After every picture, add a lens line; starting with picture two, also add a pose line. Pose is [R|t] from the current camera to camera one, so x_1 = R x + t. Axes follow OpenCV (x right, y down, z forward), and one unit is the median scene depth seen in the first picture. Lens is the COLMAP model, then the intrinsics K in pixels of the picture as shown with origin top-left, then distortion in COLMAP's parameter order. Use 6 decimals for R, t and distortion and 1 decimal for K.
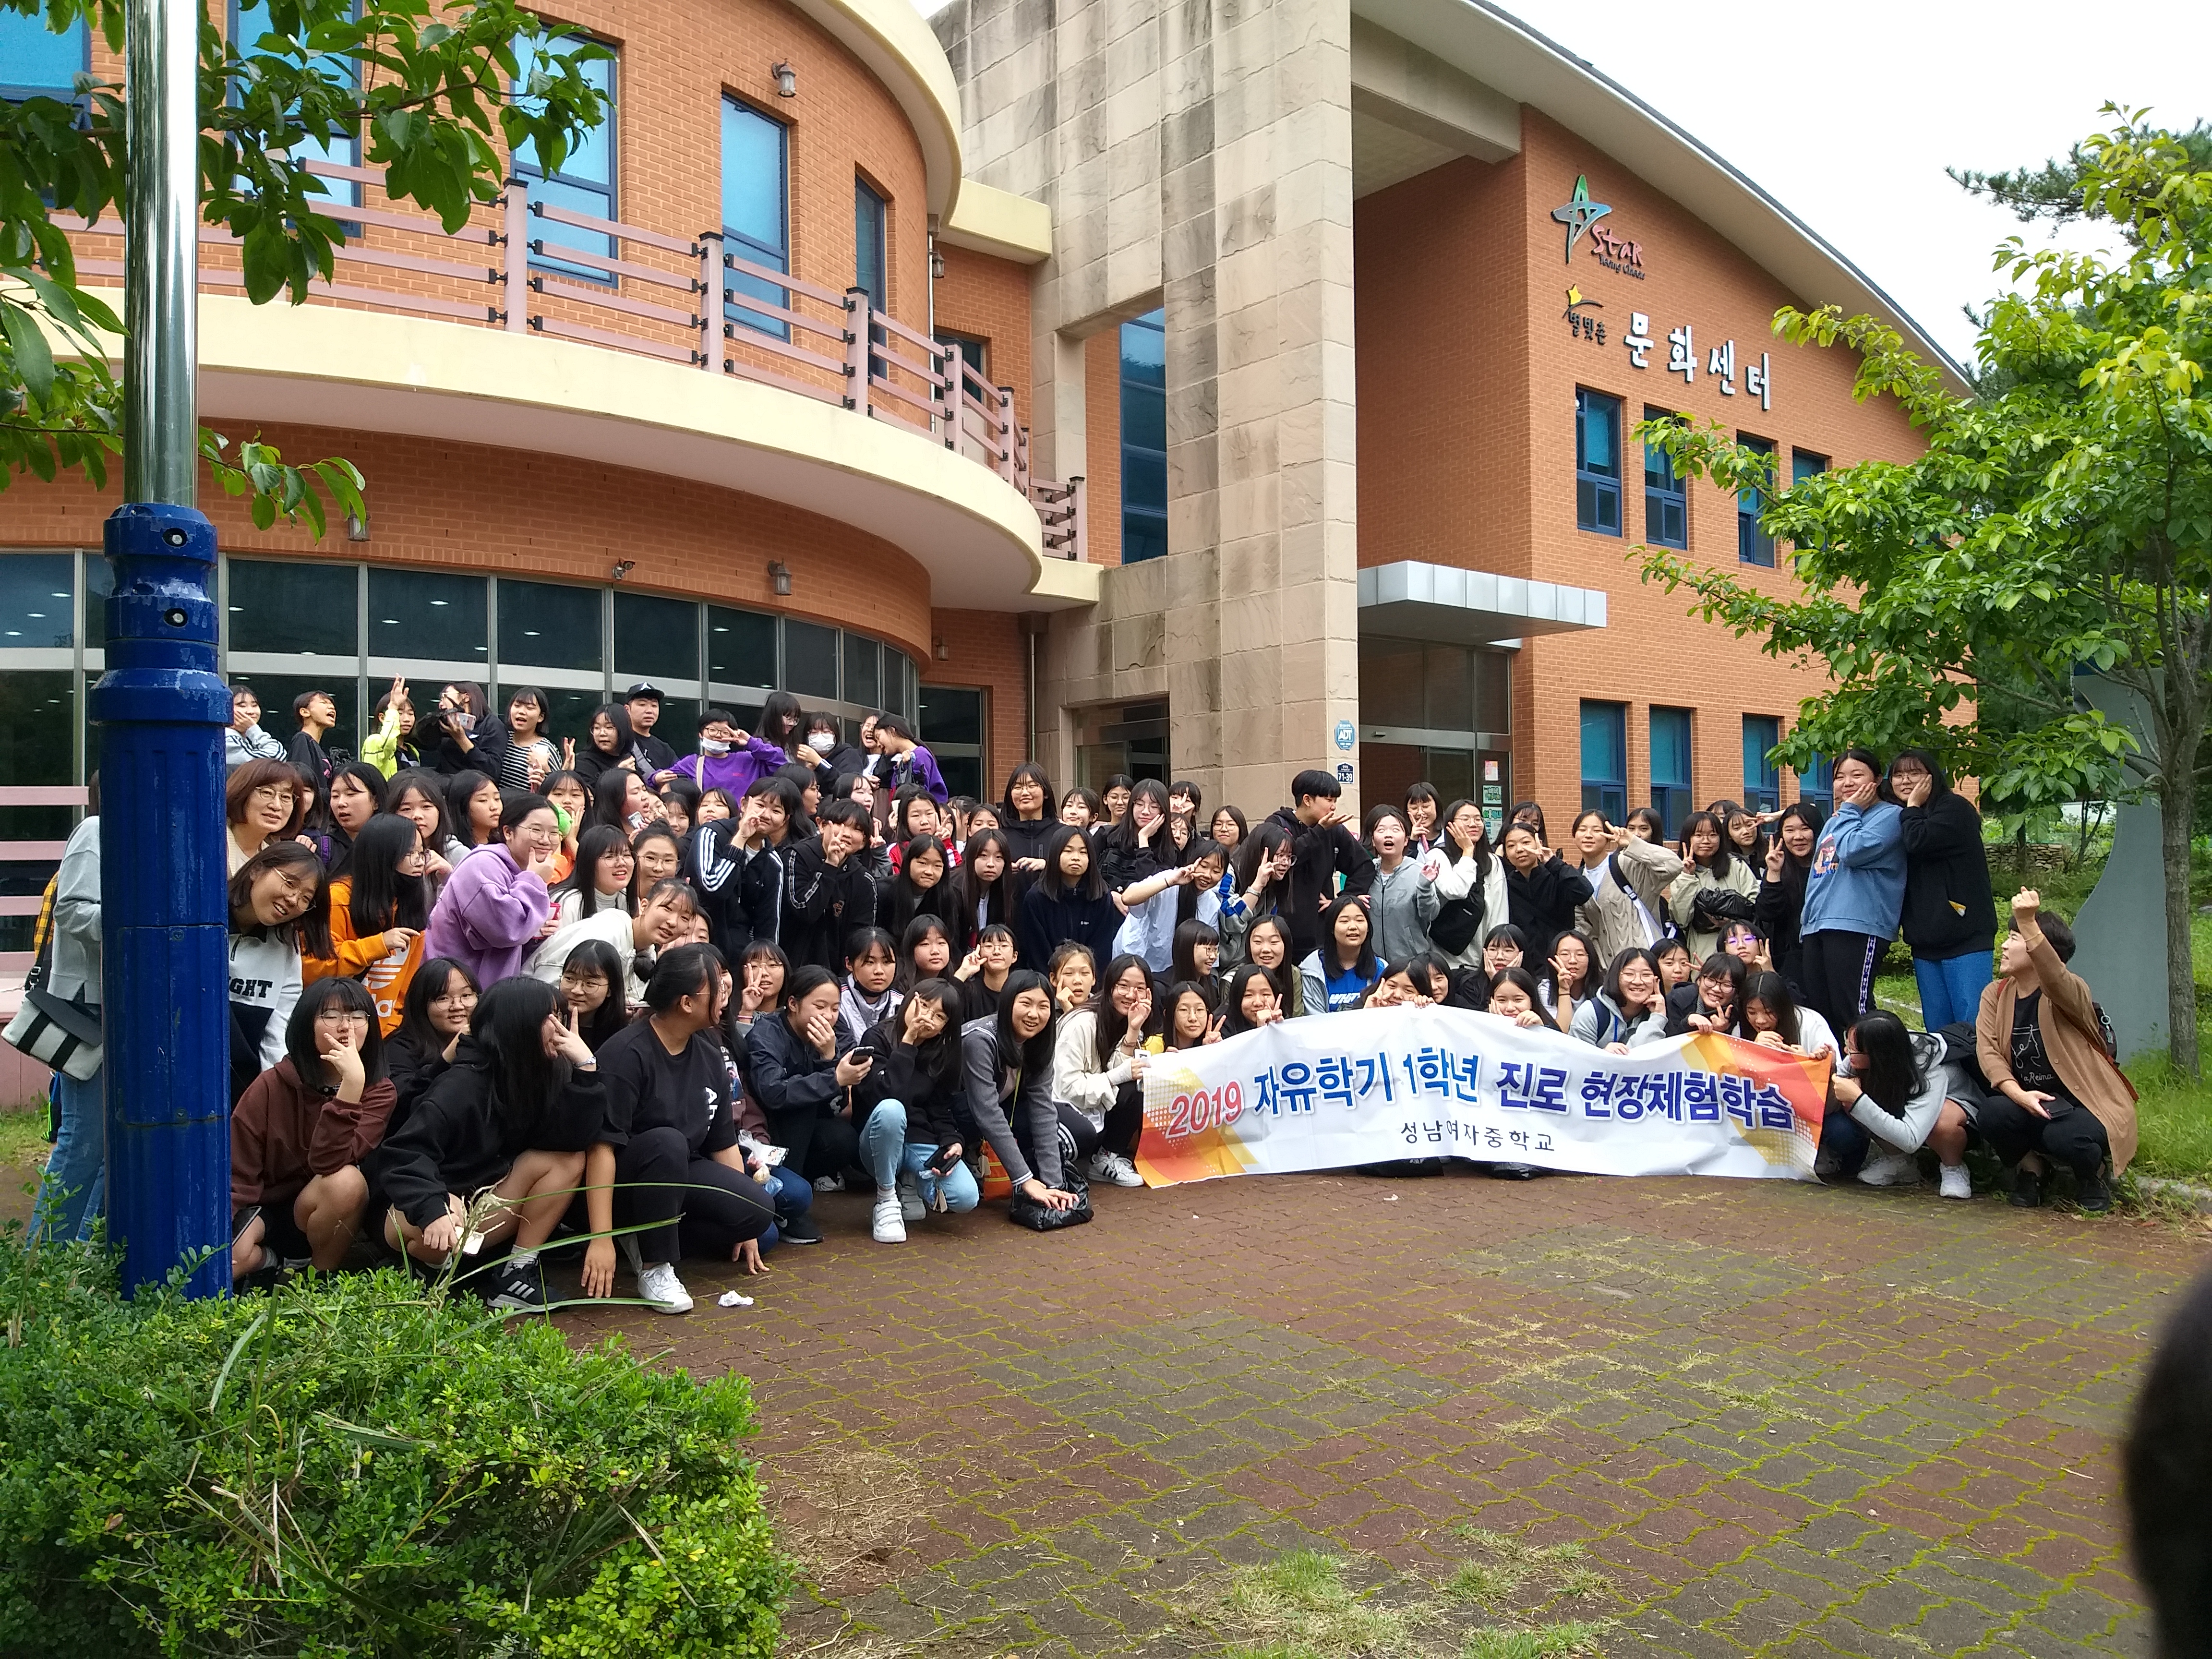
lens RADIAL K [[1707.8, 0, 1106.6], [0, 1707.8, 789.4], [0, 0, 1]] dist [0.065887, -0.152606]
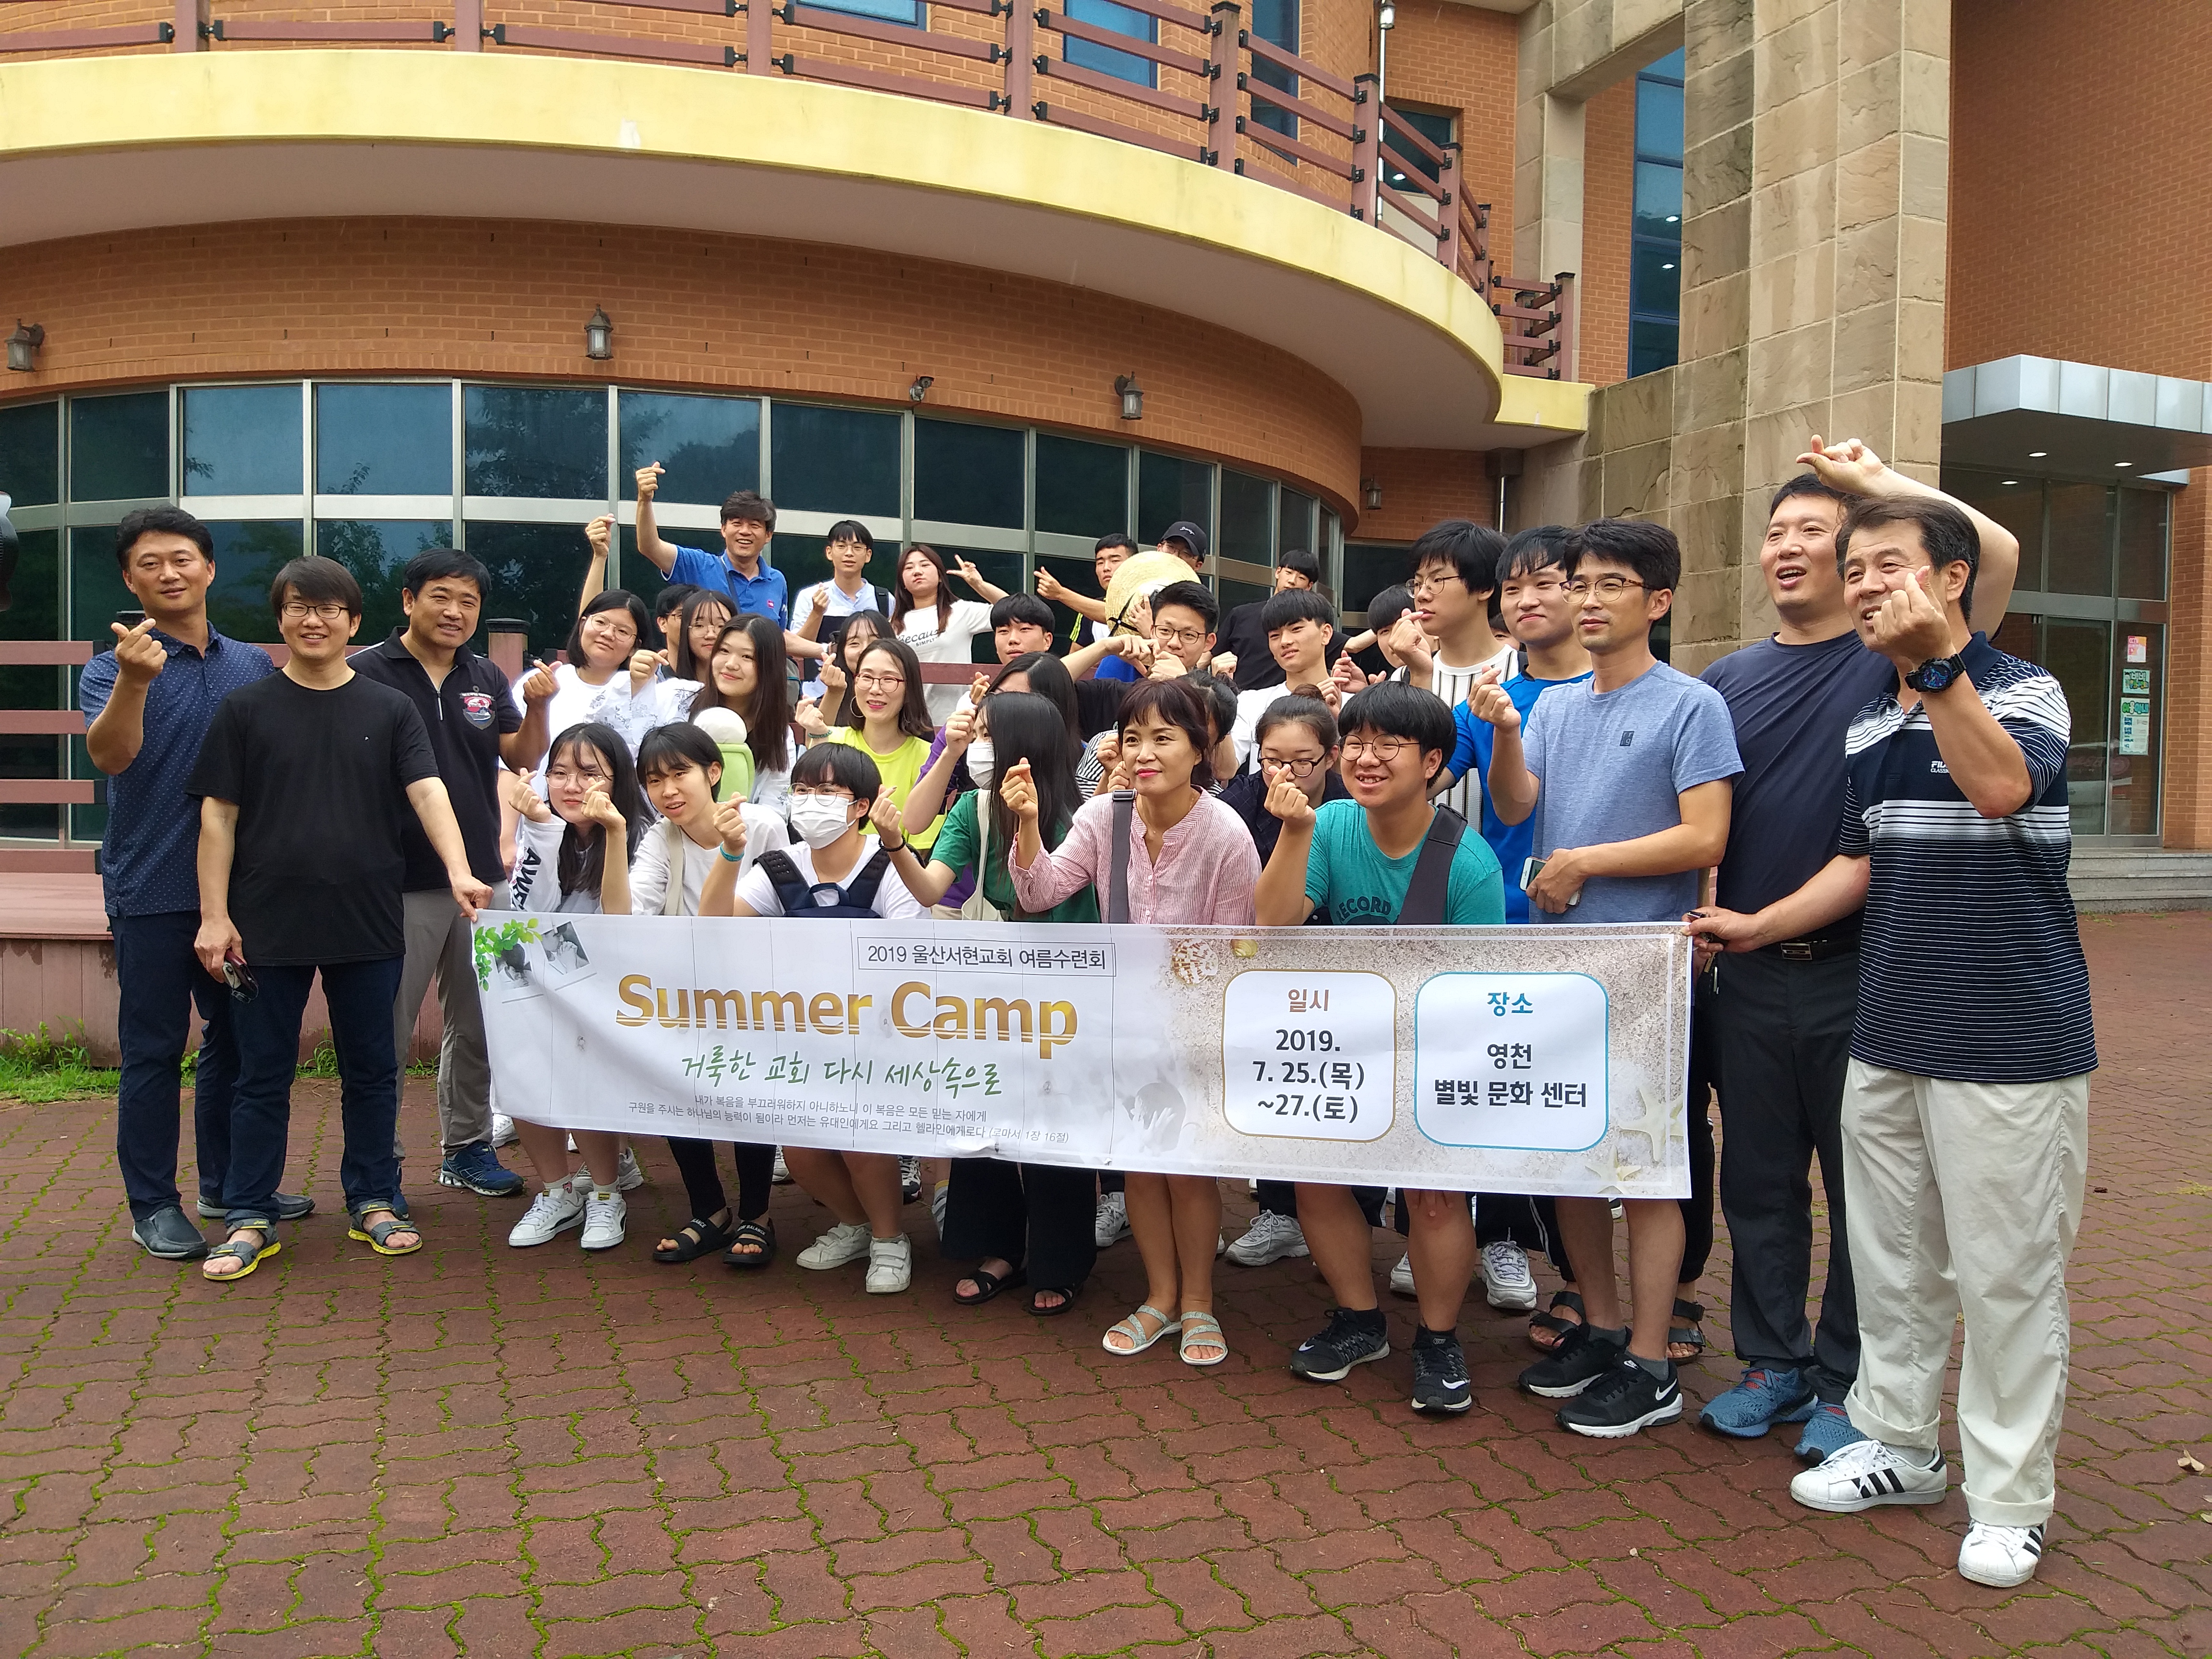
lens RADIAL K [[1707.8, 0, 1106.6], [0, 1707.8, 789.4], [0, 0, 1]] dist [0.065887, -0.152606]
pose [[0.950506, 0.031459, -0.309110, 0.037147], [-0.009574, 0.997354, 0.072065, 0.000122], [0.310559, -0.065539, 0.948292, 0.176786]]
